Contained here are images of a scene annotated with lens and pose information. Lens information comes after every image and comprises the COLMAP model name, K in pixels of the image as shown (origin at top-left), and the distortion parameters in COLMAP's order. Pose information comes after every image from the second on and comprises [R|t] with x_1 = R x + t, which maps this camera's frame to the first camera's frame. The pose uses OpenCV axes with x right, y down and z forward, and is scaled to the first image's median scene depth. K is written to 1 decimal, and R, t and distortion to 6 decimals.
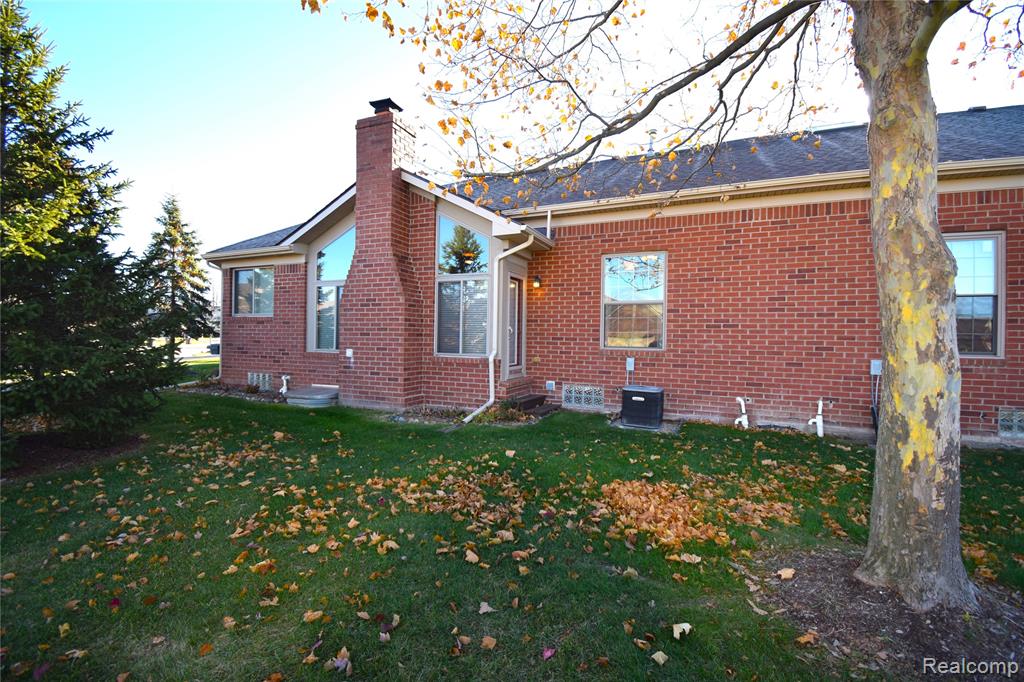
lens RADIAL K [[453.5, 0, 511.5], [0, 453.5, 337.7], [0, 0, 1]] dist [0.013439, -0.022138]
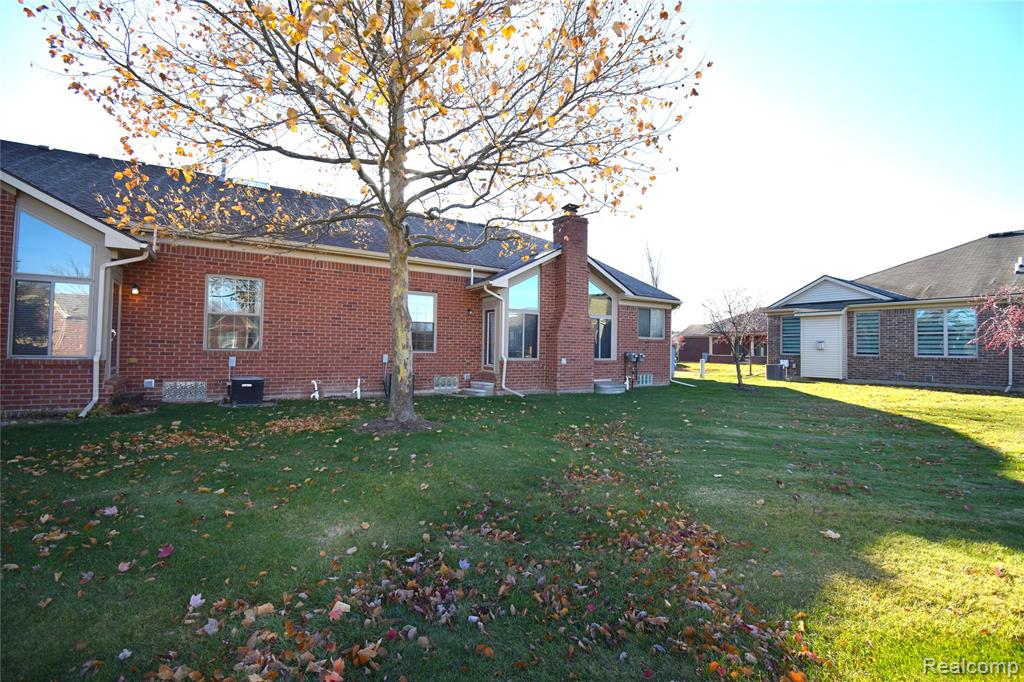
lens RADIAL K [[453.5, 0, 511.5], [0, 453.5, 337.7], [0, 0, 1]] dist [0.013439, -0.022138]
pose [[0.569516, 0.017269, 0.821799, -0.360103], [-0.007372, 0.999846, -0.015901, 0.004793], [-0.821947, 0.002997, 0.569556, -0.405236]]
